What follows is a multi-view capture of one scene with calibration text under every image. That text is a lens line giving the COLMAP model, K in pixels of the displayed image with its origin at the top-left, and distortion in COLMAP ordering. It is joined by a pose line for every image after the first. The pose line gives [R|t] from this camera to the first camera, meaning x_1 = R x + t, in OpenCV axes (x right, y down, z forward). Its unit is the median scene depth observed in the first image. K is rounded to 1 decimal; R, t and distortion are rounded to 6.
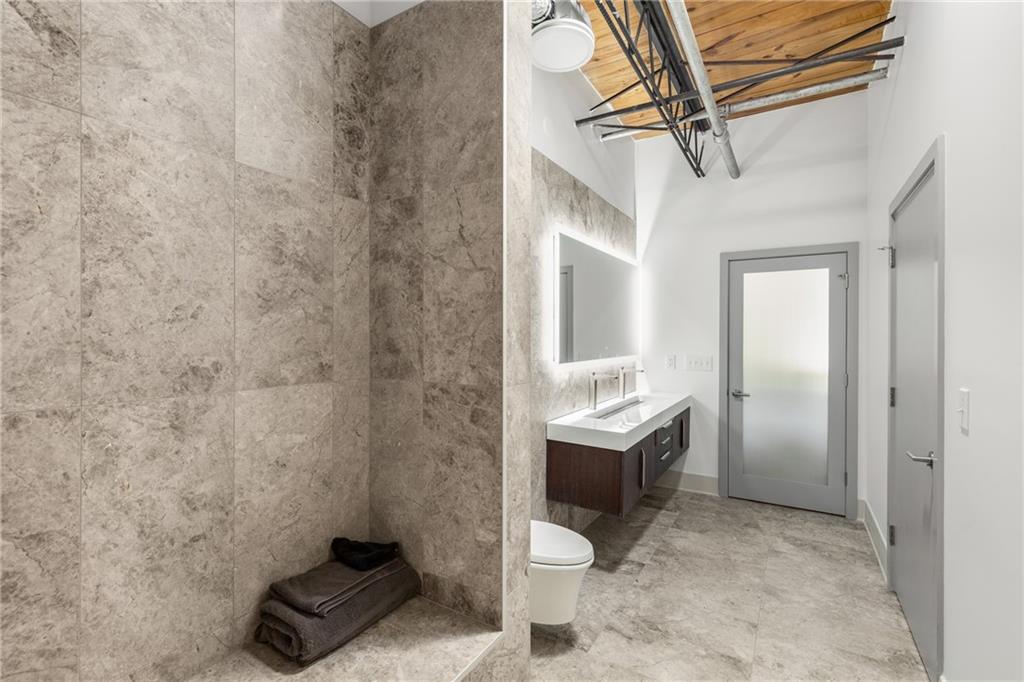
lens RADIAL K [[460.5, 0, 515.5], [0, 460.5, 336.0], [0, 0, 1]] dist [0.010851, -0.002310]
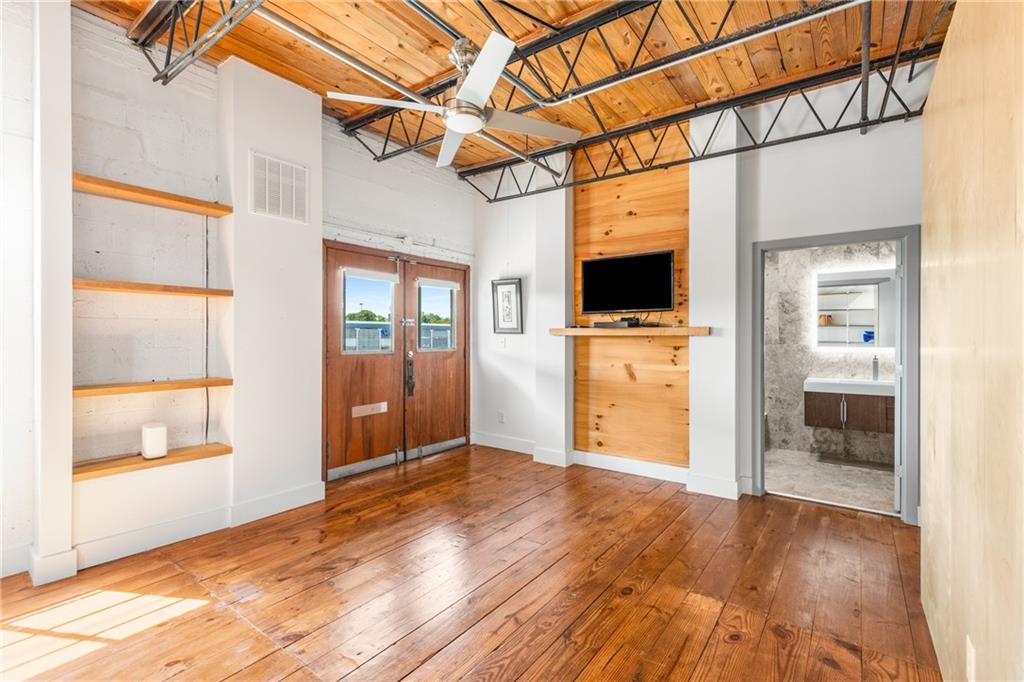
lens RADIAL K [[460.5, 0, 517.7], [0, 460.5, 337.8], [0, 0, 1]] dist [0.010851, -0.002310]
pose [[-0.089367, -0.002304, -0.995996, 1.612259], [-0.006154, 0.999980, -0.001761, 0.028539], [0.995980, 0.005972, -0.089380, -0.010403]]
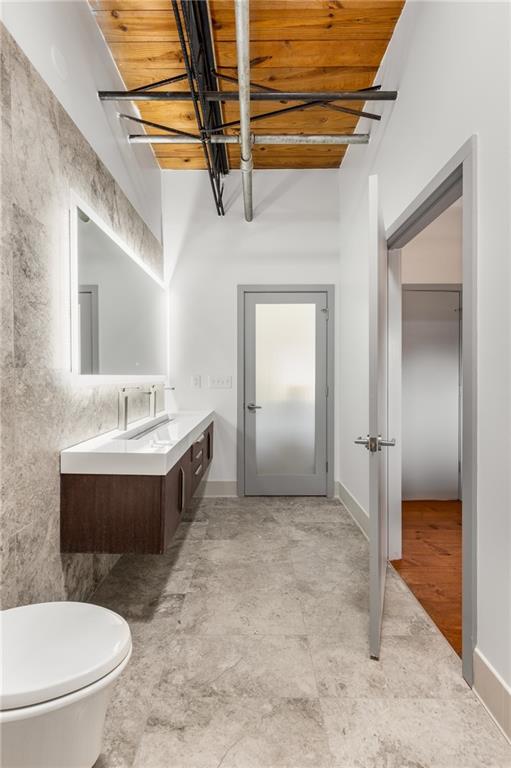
lens RADIAL K [[345.4, 0, 250.8], [0, 345.4, 377.3], [0, 0, 1]] dist [0.010851, -0.002310]
pose [[0.859678, -0.008055, 0.510773, 0.036517], [0.006343, 0.999967, 0.005093, 0.050888], [-0.510798, -0.001138, 0.859700, 0.274848]]
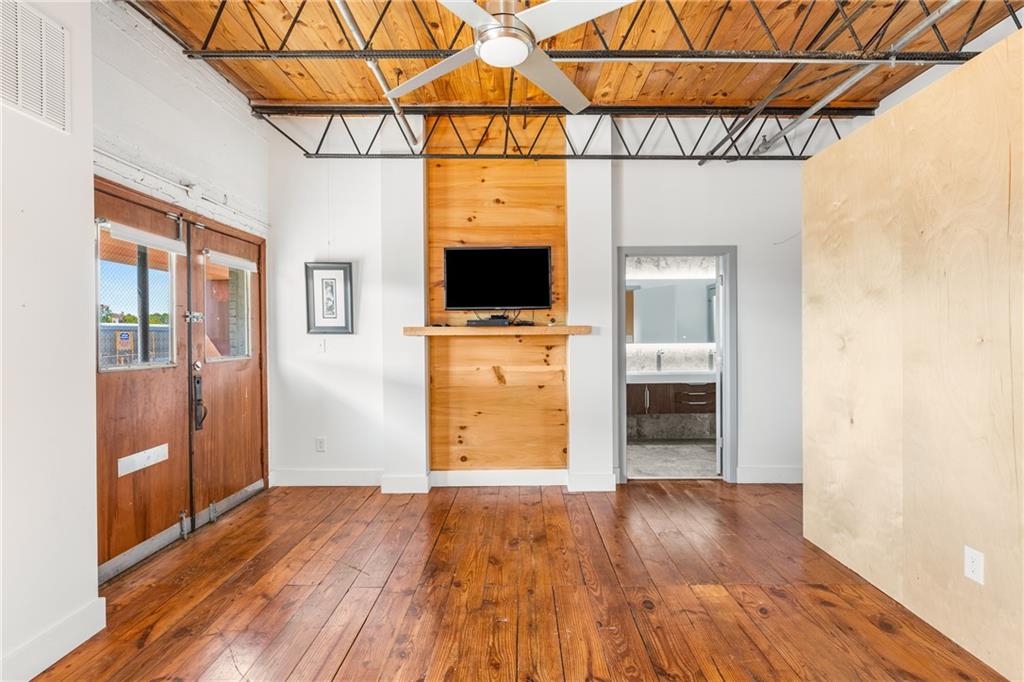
lens RADIAL K [[500.3, 0, 515.1], [0, 500.3, 339.9], [0, 0, 1]] dist [-0.003714, -0.000682]
pose [[0.511030, -0.001693, -0.859561, 1.420402], [0.006711, 0.999975, 0.002020, 0.028318], [0.859537, -0.006801, 0.511029, -0.425879]]
